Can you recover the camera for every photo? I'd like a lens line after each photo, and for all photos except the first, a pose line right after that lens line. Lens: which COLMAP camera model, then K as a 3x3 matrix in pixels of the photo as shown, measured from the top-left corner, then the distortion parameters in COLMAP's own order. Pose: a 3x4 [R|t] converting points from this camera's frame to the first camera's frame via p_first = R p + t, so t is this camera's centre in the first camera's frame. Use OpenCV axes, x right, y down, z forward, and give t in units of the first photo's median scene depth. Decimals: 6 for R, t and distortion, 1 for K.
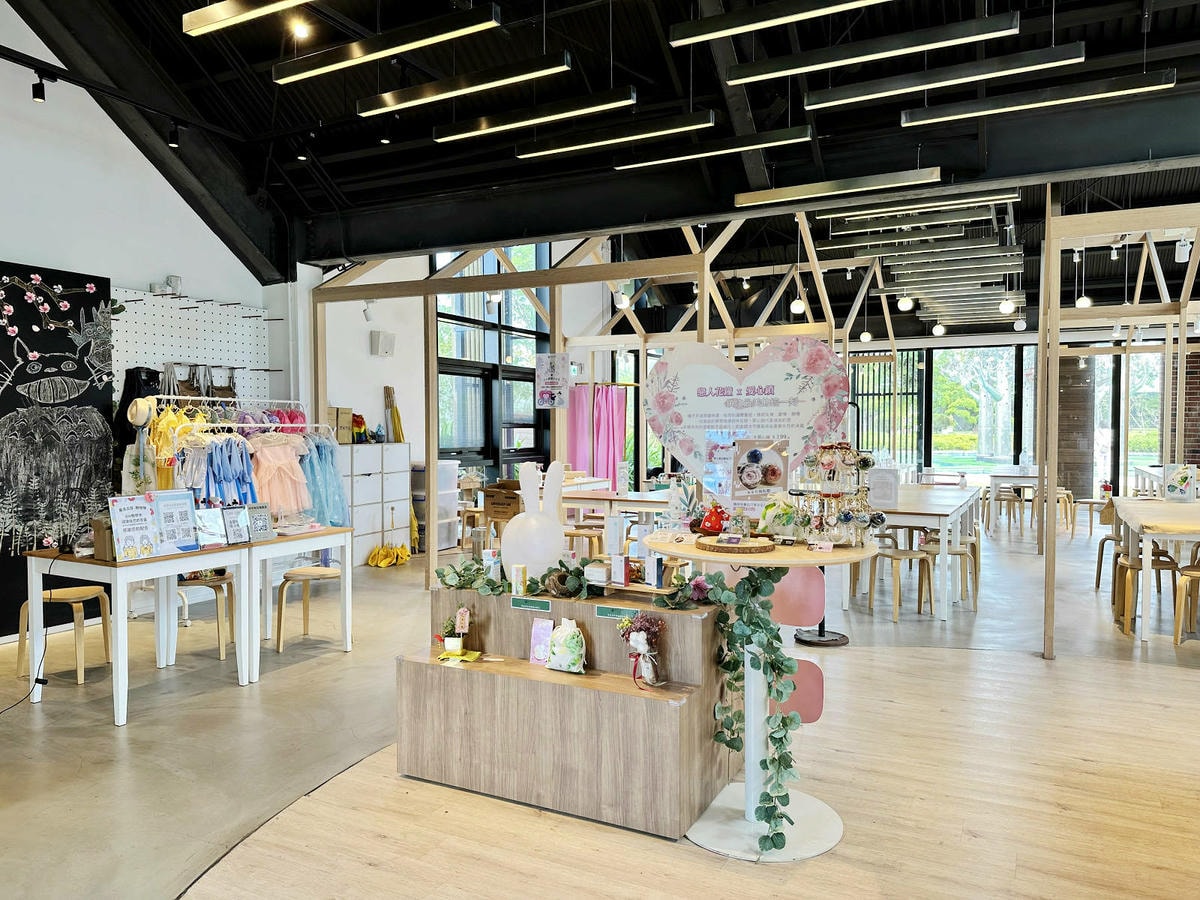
lens RADIAL K [[843.4, 0, 600.5], [0, 843.4, 451.8], [0, 0, 1]] dist [0.028411, -0.037934]
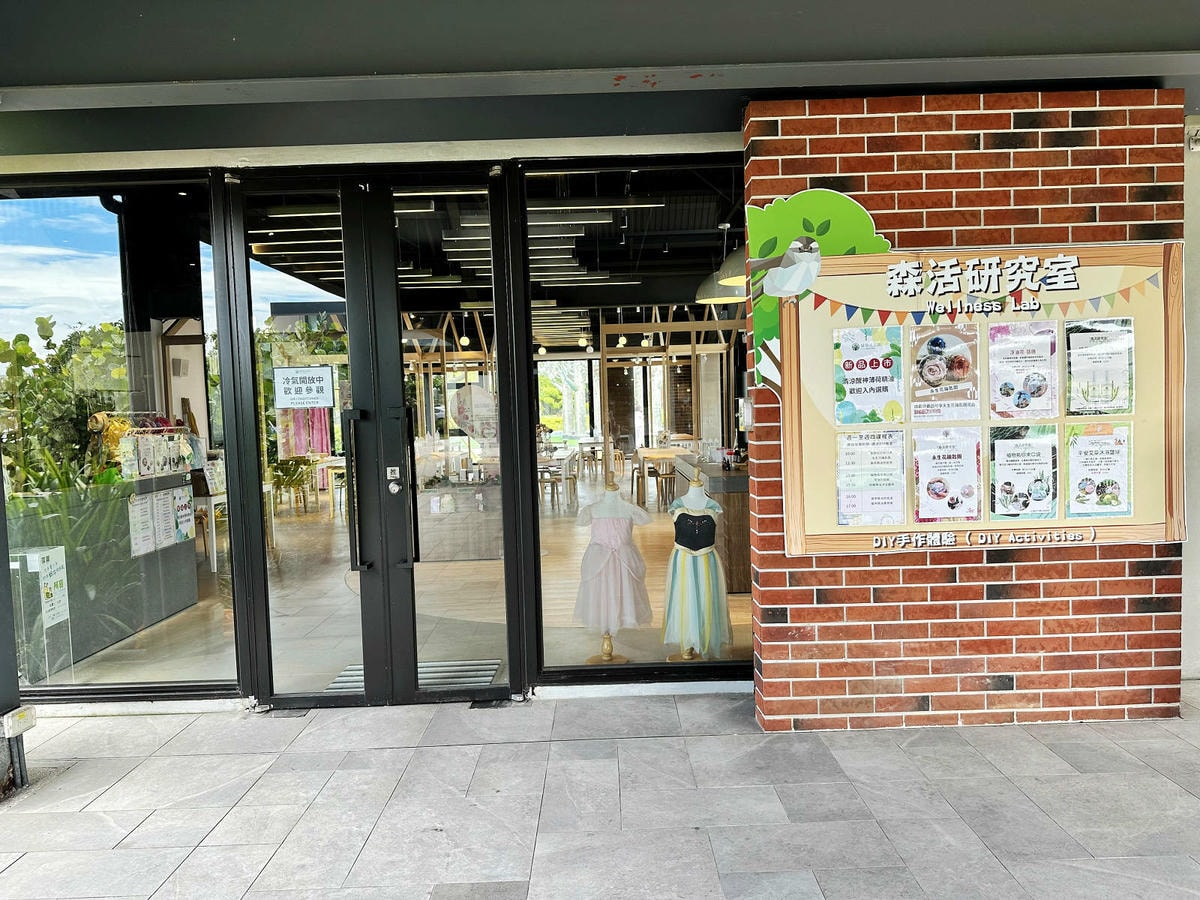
lens RADIAL K [[843.4, 0, 600.6], [0, 843.4, 450.2], [0, 0, 1]] dist [0.028411, -0.037934]
pose [[0.890715, -0.049506, 0.451859, -0.212323], [0.043782, 0.998774, 0.023122, 0.004511], [-0.452449, -0.000811, 0.891790, -0.422339]]
